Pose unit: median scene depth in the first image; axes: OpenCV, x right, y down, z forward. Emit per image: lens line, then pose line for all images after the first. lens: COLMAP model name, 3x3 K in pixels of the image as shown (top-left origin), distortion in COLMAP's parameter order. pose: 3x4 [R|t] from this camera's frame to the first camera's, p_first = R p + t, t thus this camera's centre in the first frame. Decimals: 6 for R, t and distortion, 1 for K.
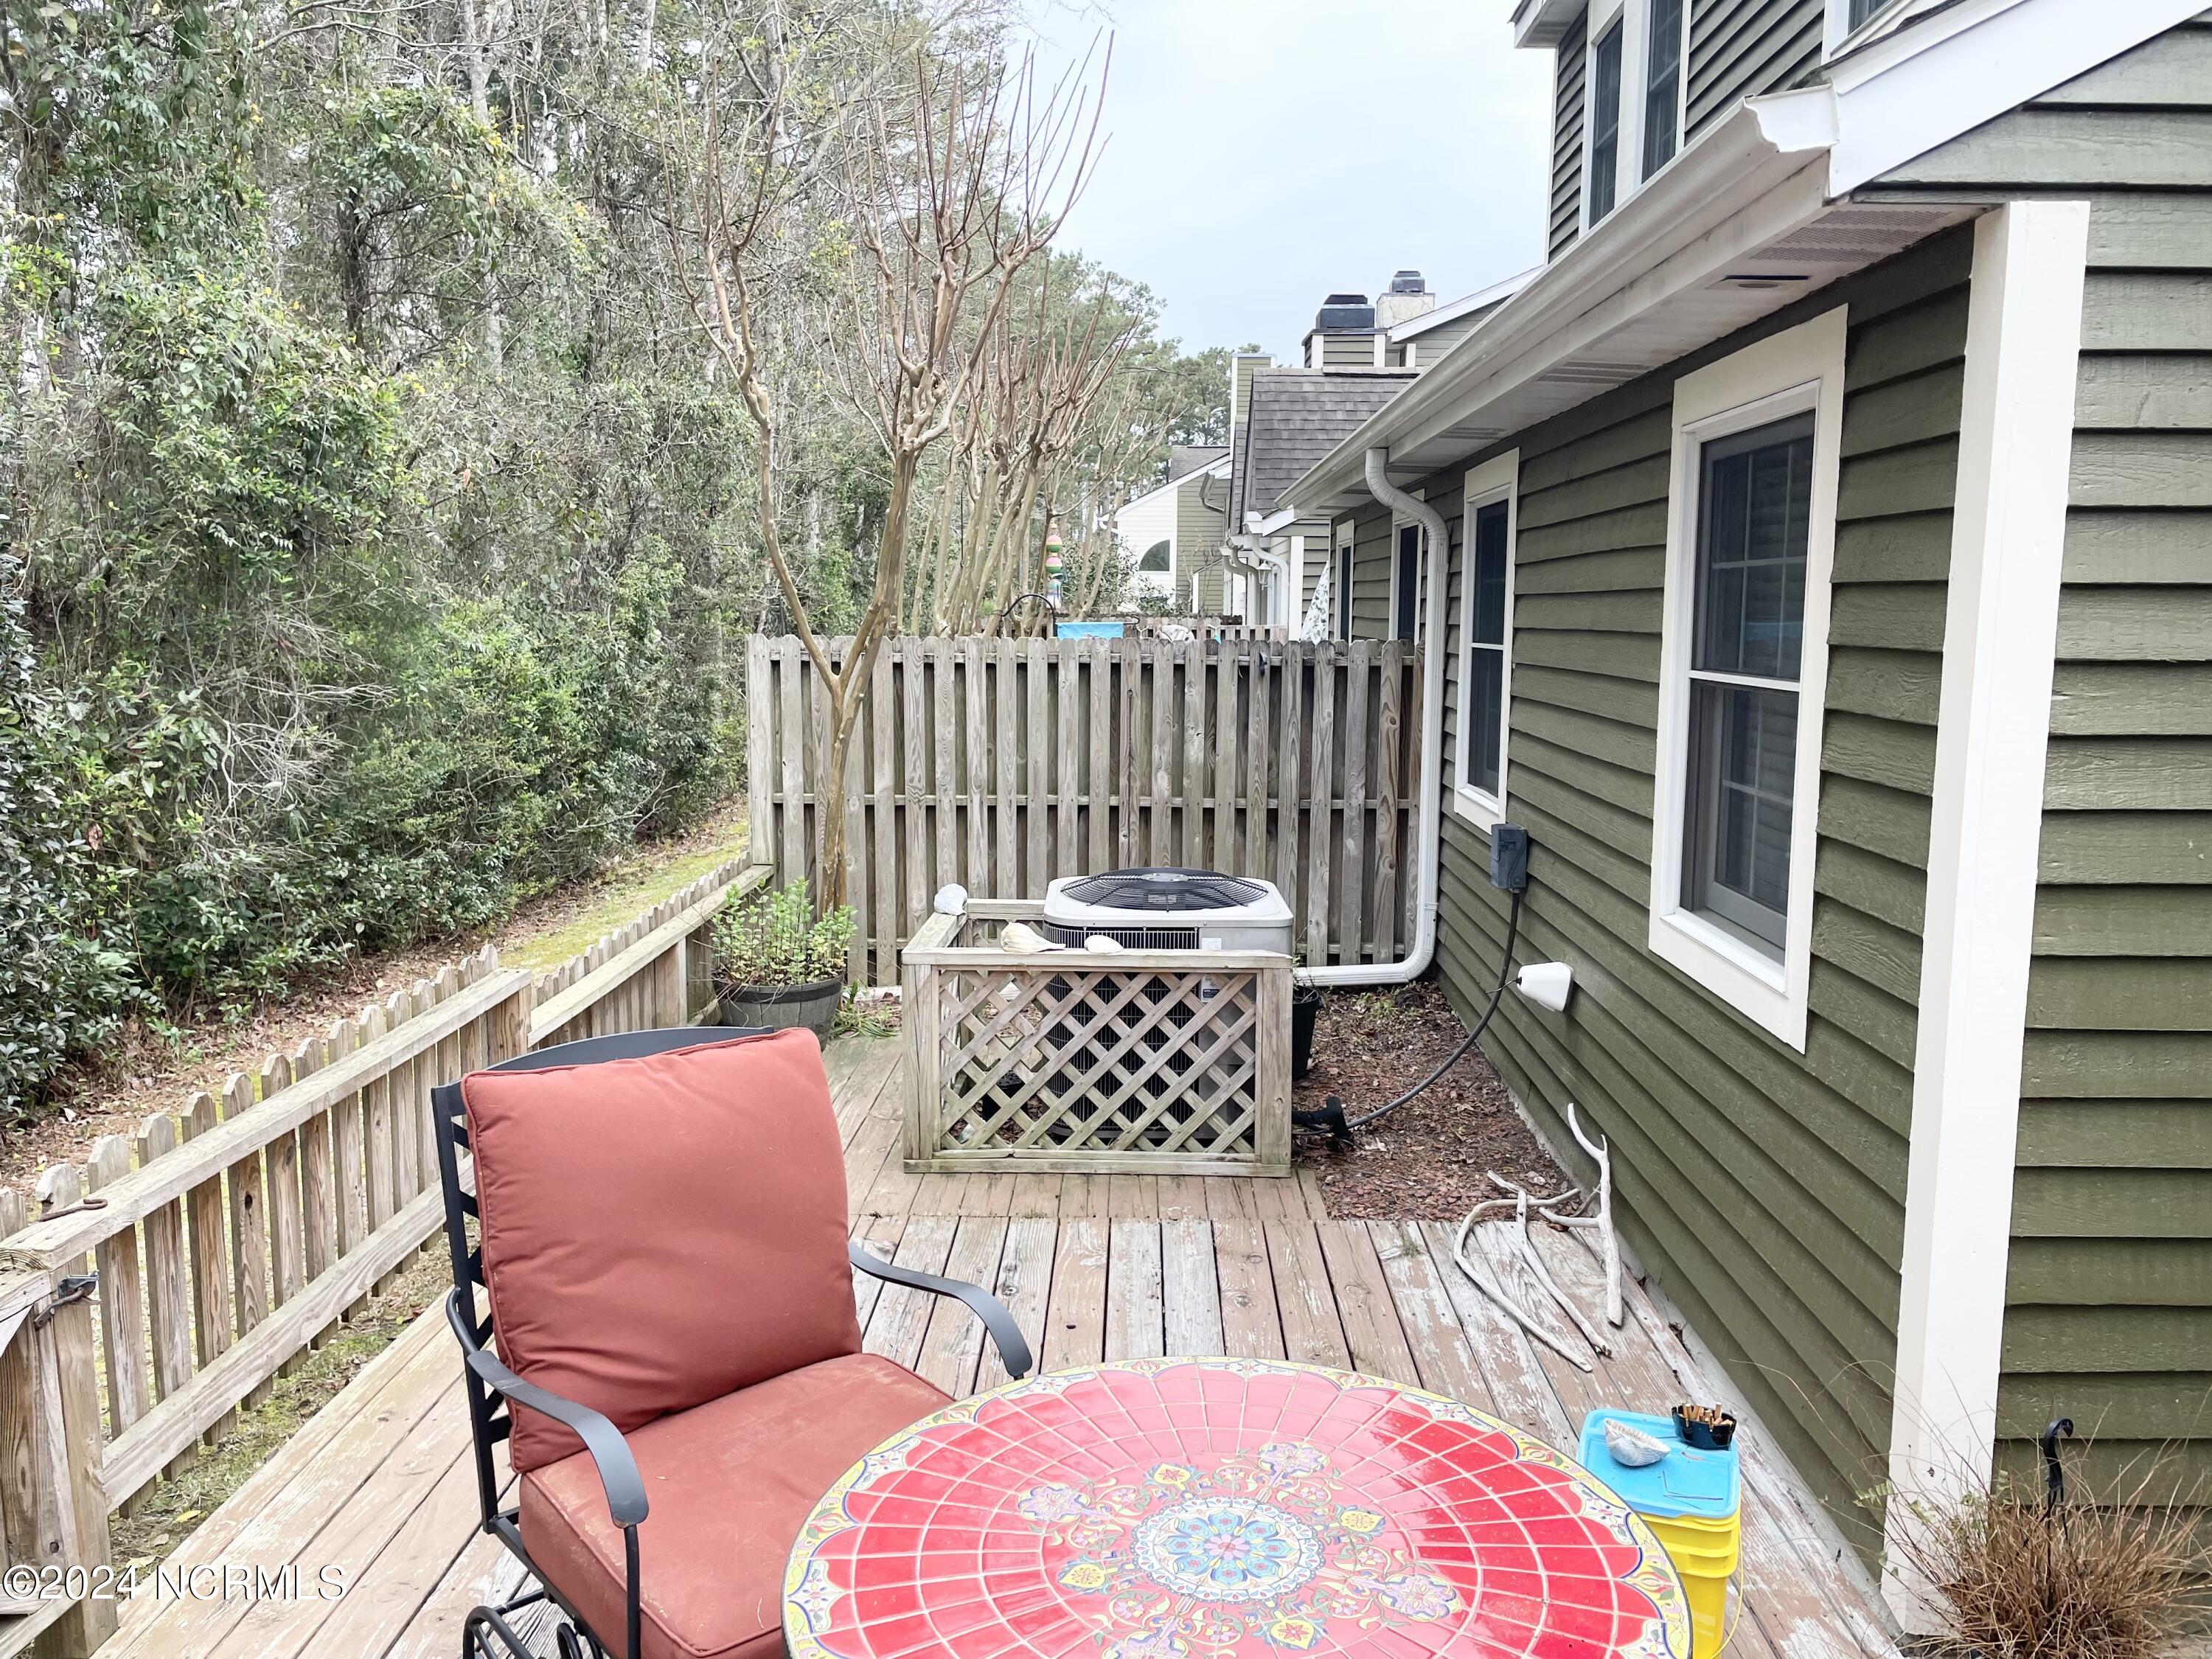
lens RADIAL K [[1698.1, 0, 1106.0], [0, 1698.1, 829.5], [0, 0, 1]] dist [0.100583, -0.153485]
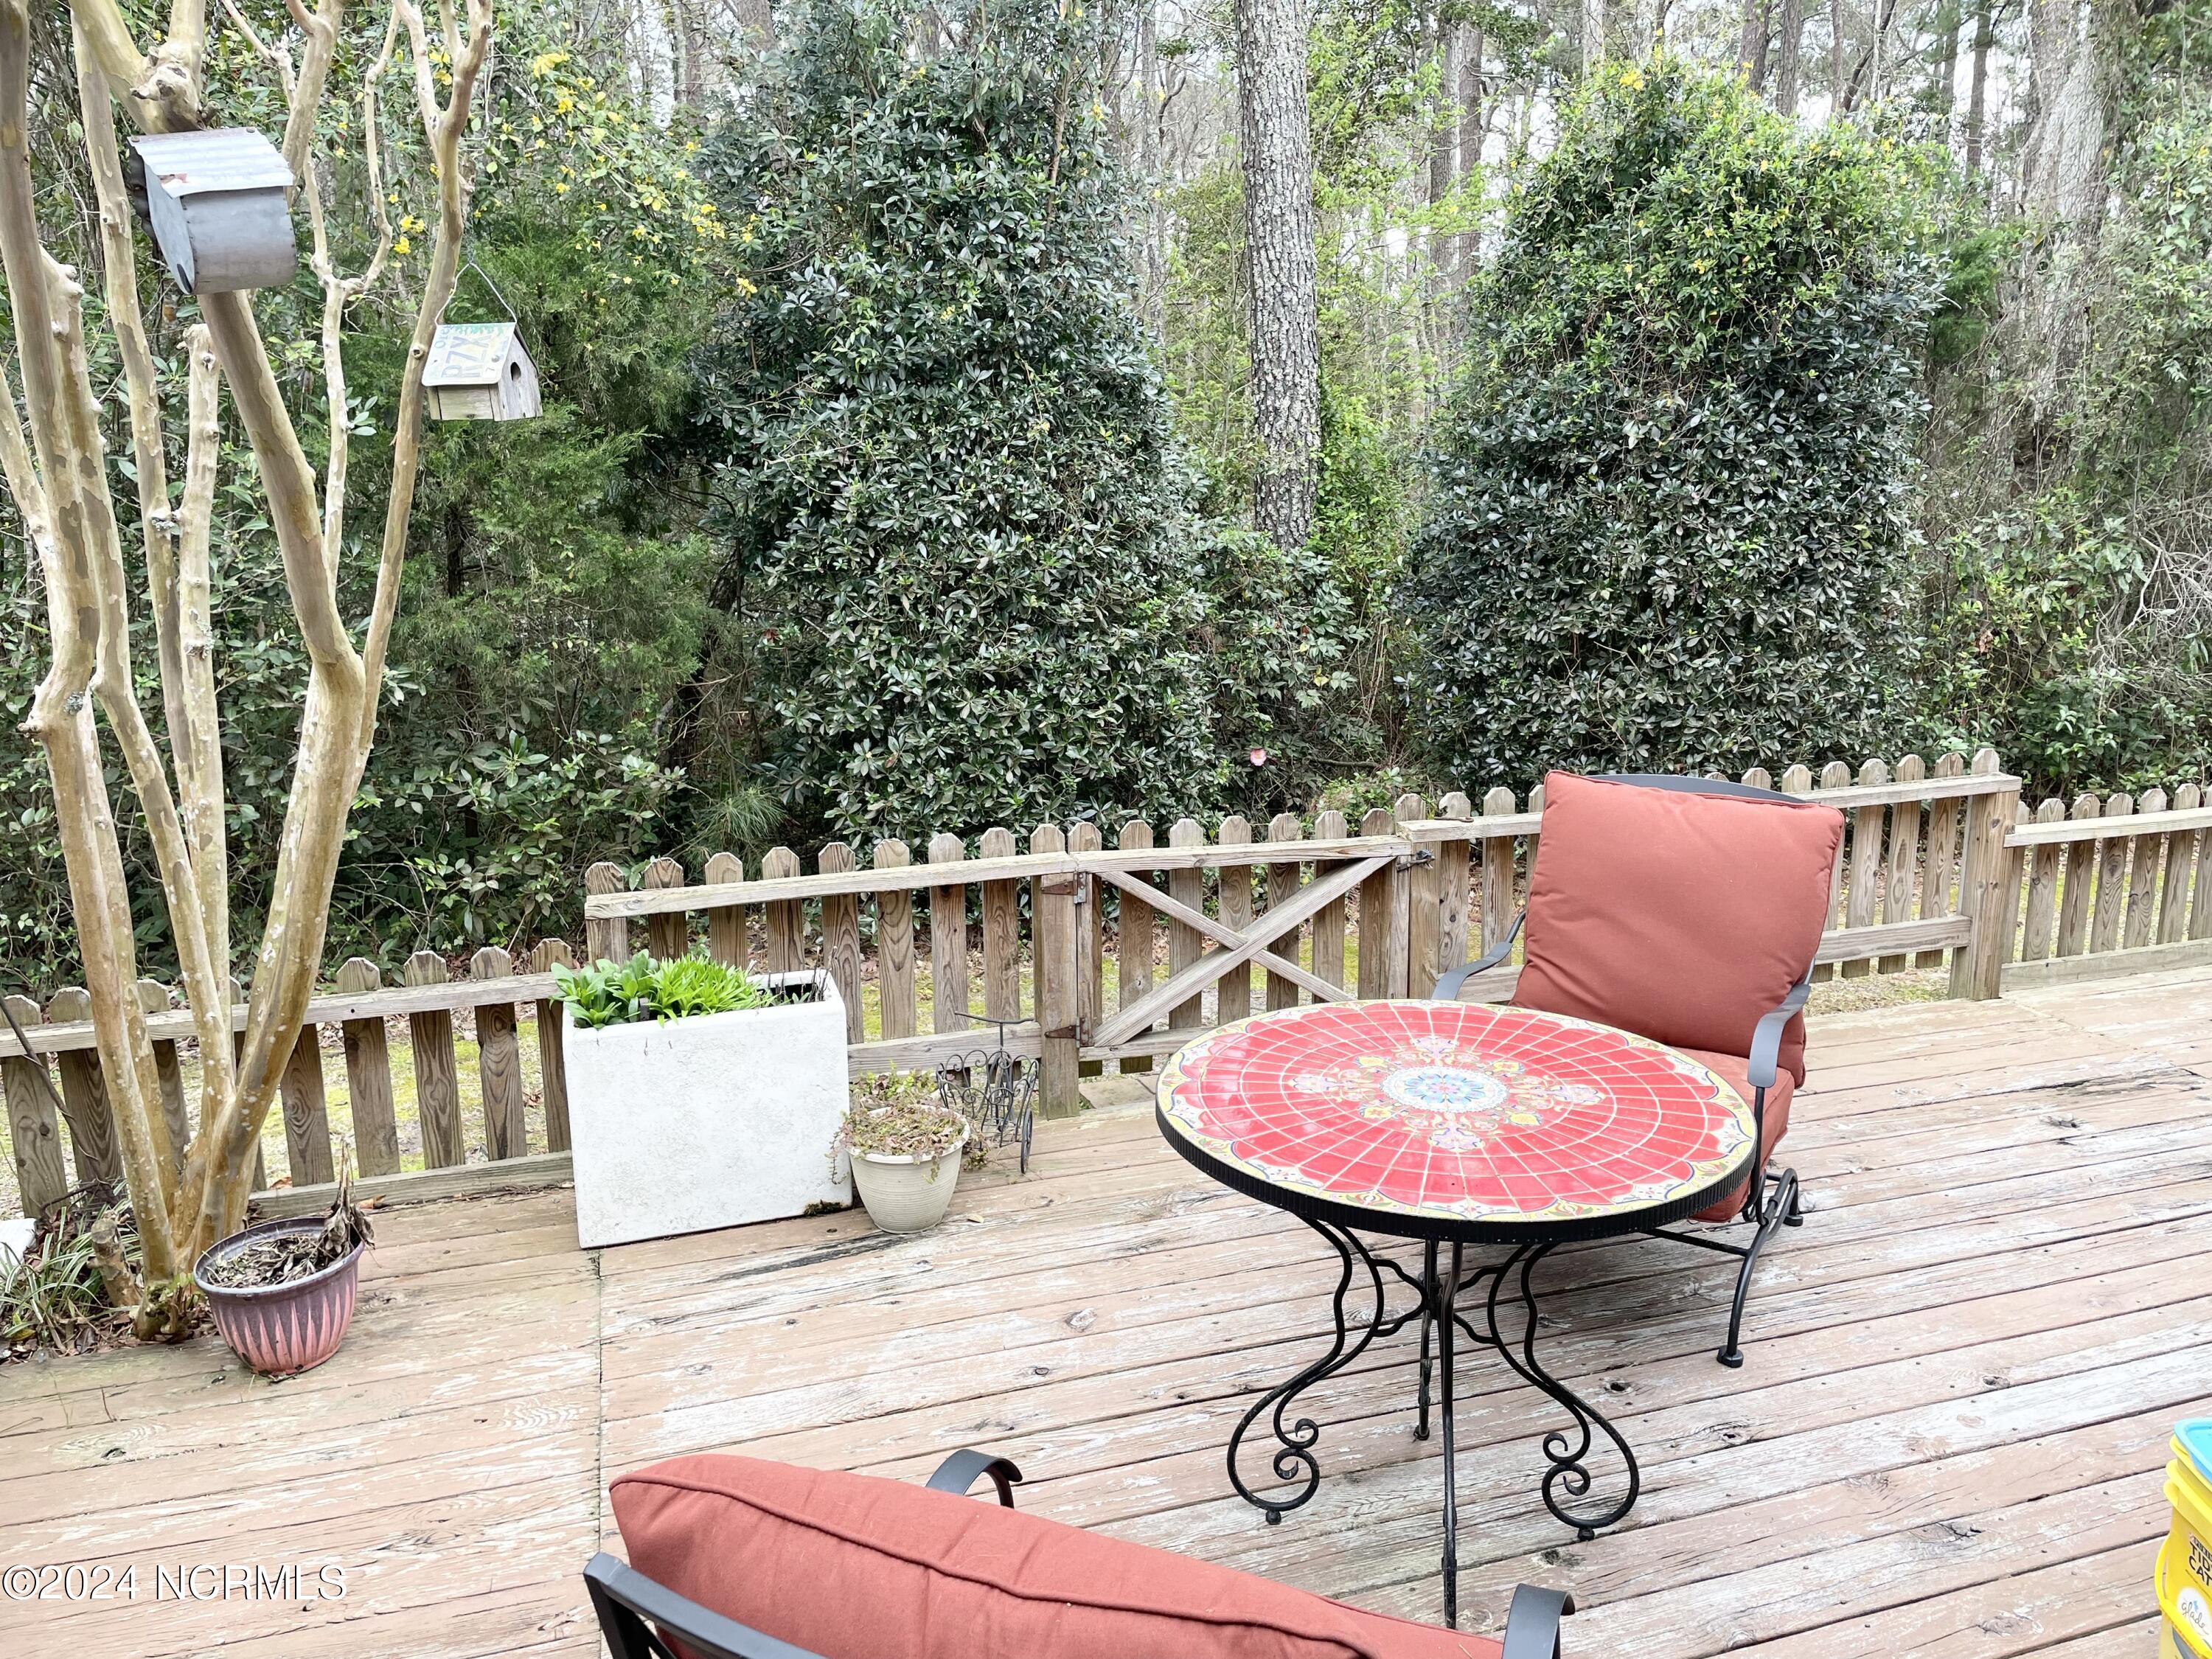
lens RADIAL K [[1698.1, 0, 1106.0], [0, 1698.1, 829.5], [0, 0, 1]] dist [0.100583, -0.153485]
pose [[0.331496, 0.213431, -0.918998, 1.179935], [-0.122698, 0.975556, 0.182307, -0.039383], [0.935444, 0.052325, 0.349580, 0.165650]]
